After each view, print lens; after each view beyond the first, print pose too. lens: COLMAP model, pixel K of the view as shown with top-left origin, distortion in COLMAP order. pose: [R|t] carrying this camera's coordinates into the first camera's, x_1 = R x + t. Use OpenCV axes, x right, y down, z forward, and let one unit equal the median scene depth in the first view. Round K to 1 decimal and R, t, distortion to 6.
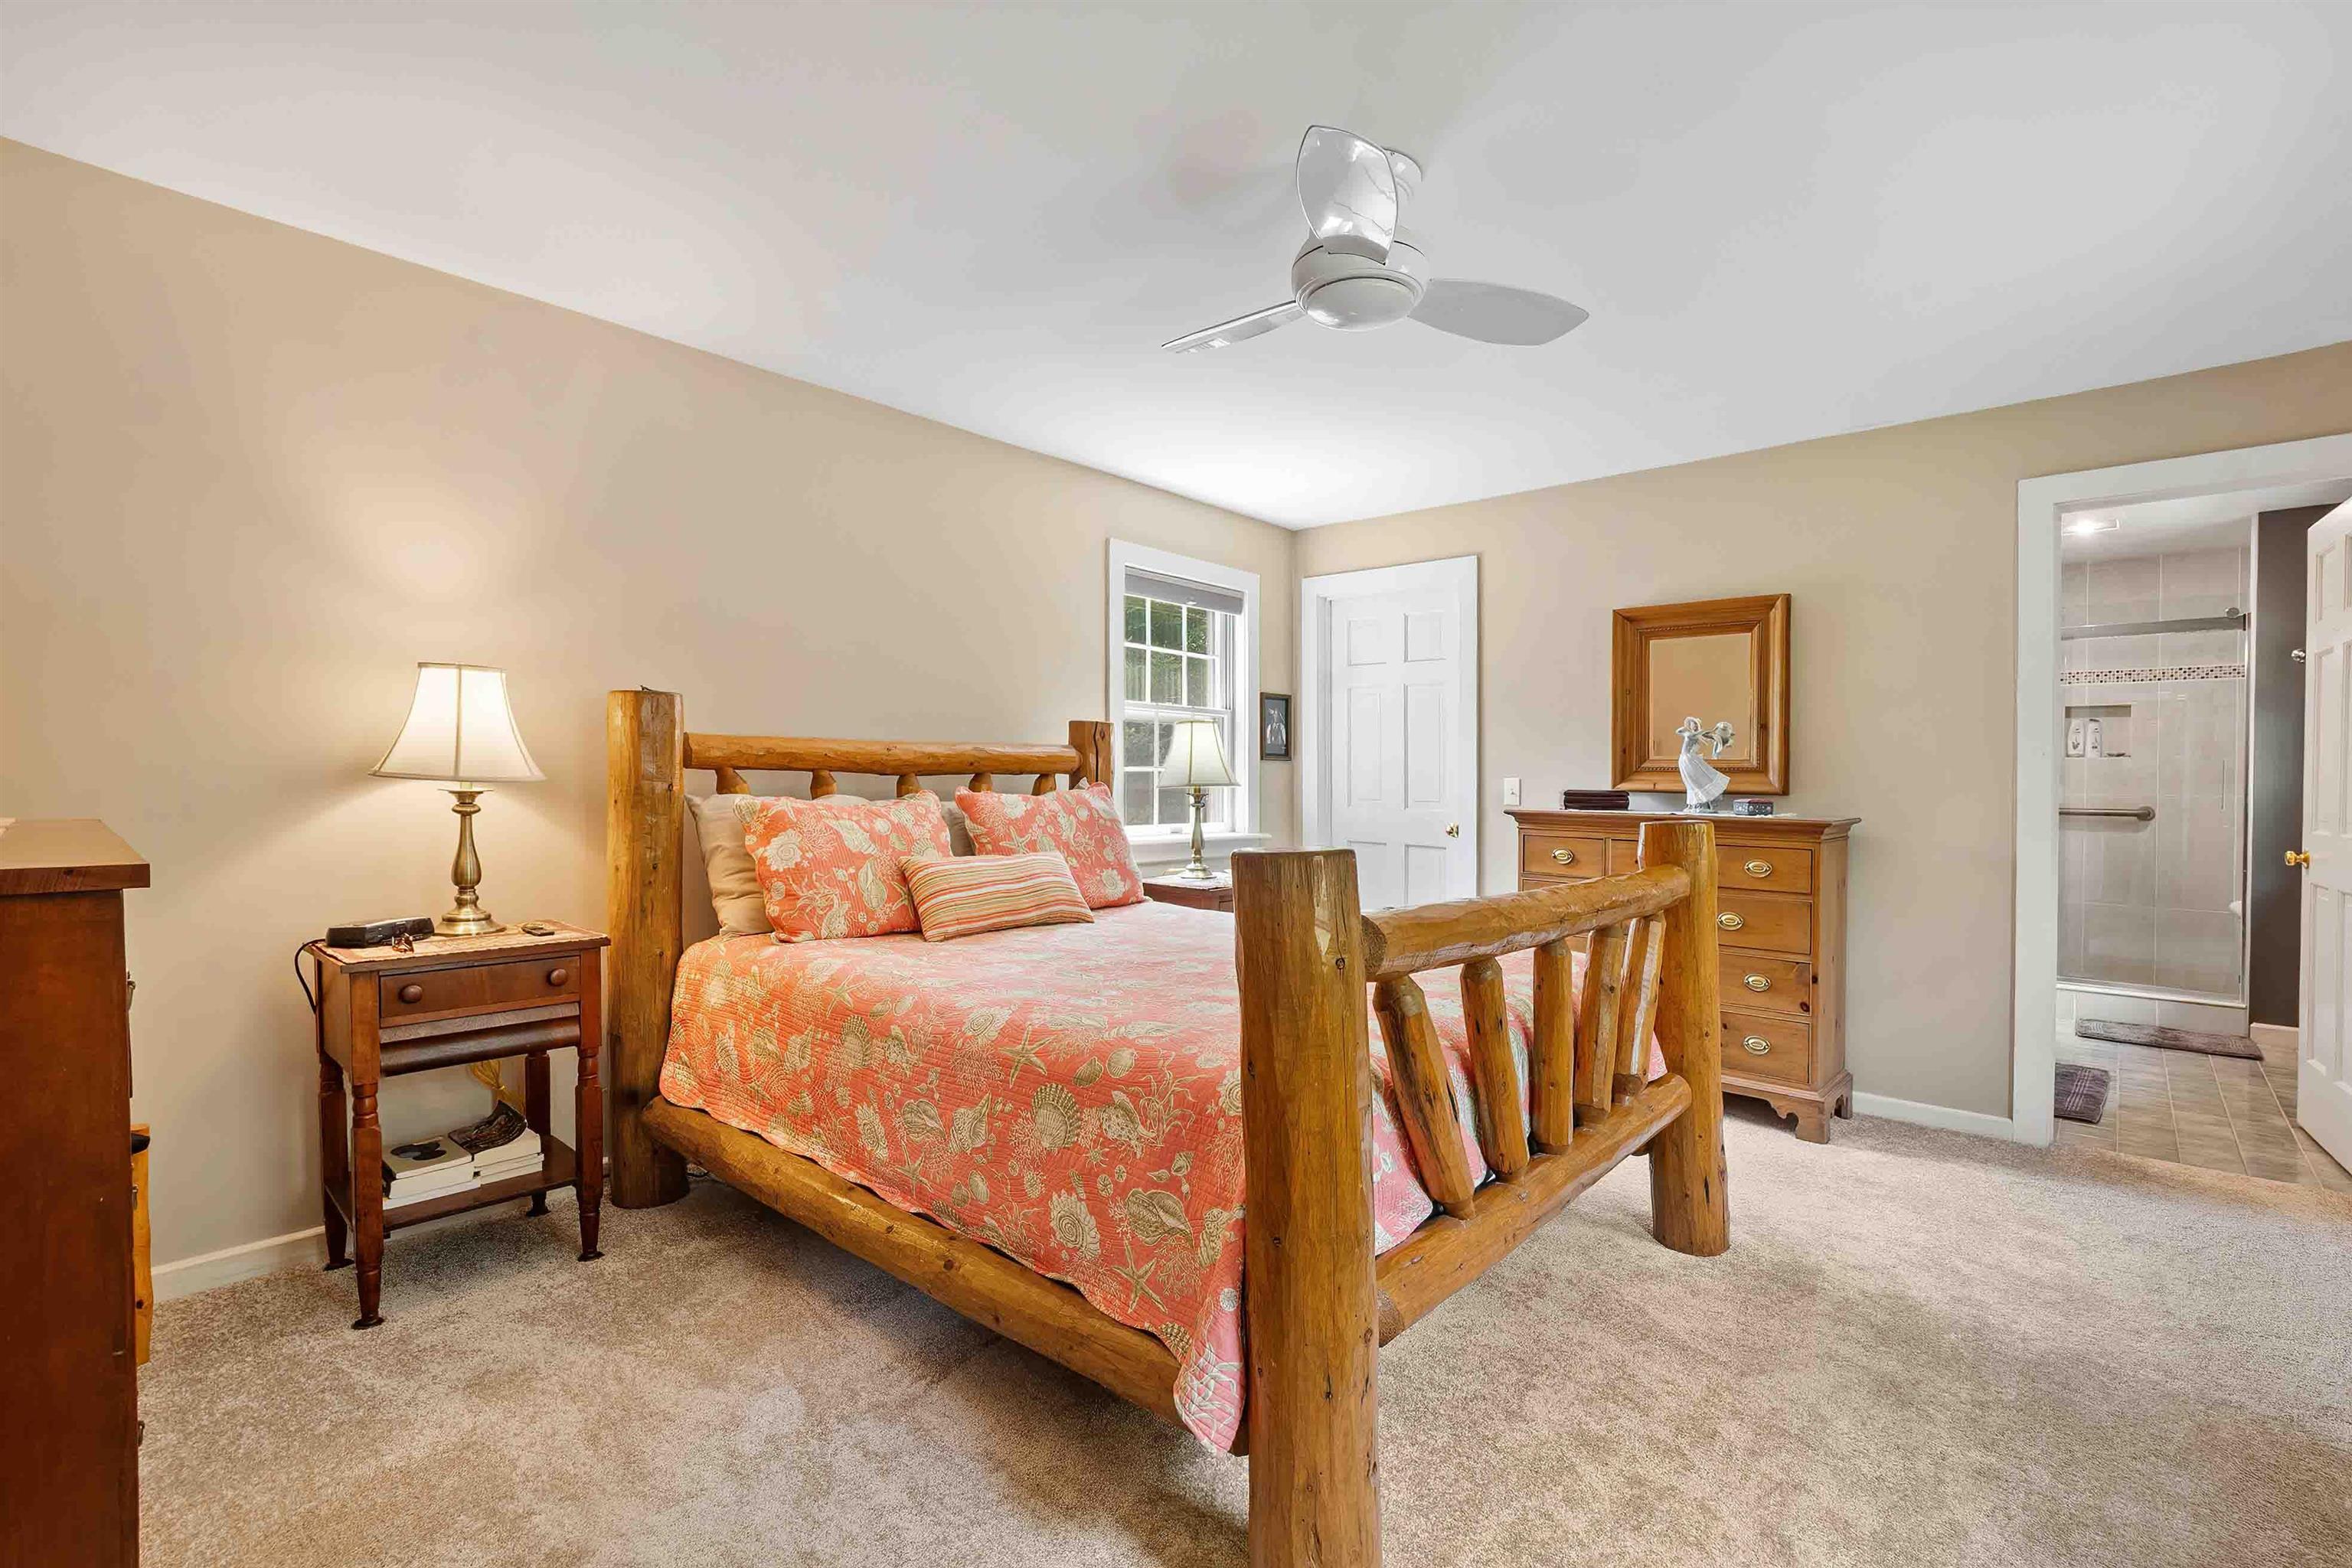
lens RADIAL K [[1049.2, 0, 1173.0], [0, 1049.2, 788.8], [0, 0, 1]] dist [-0.017995, 0.006829]
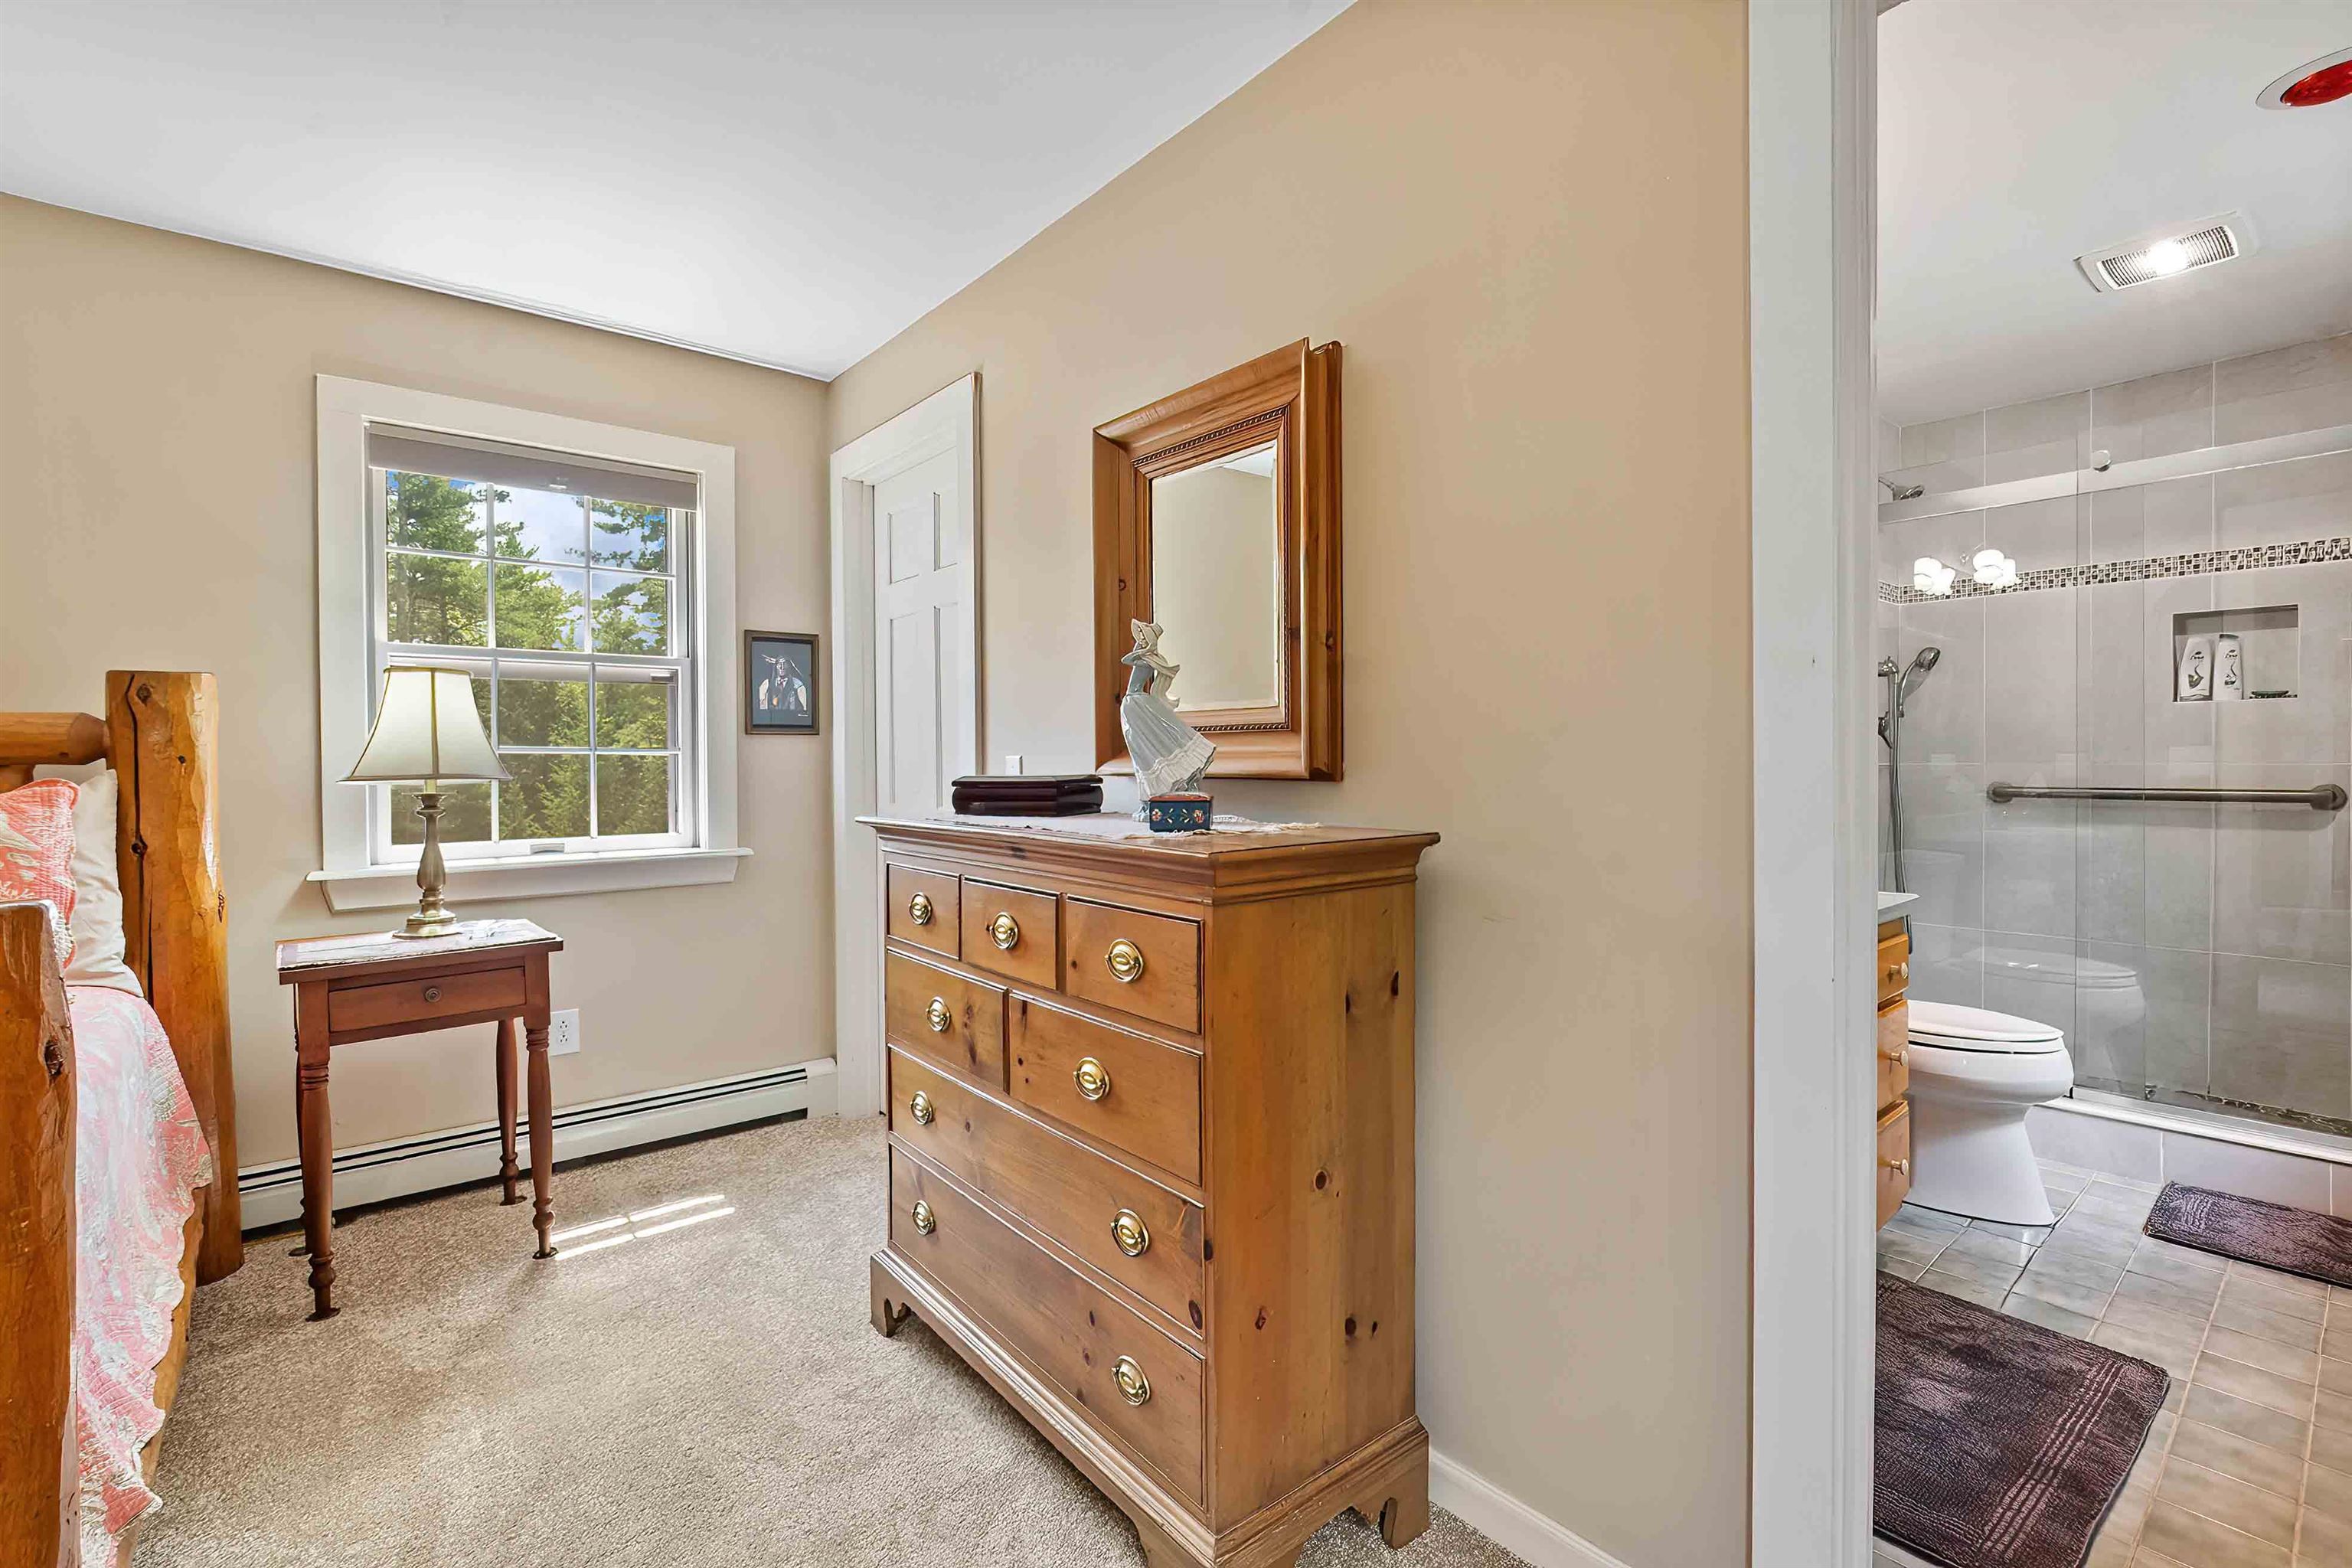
lens RADIAL K [[1049.2, 0, 1182.9], [0, 1049.2, 771.1], [0, 0, 1]] dist [-0.017995, 0.006829]
pose [[0.990947, -0.017072, -0.133161, 0.440986], [0.016804, 0.999854, -0.003134, 0.001339], [0.133195, 0.000868, 0.991090, 0.403073]]
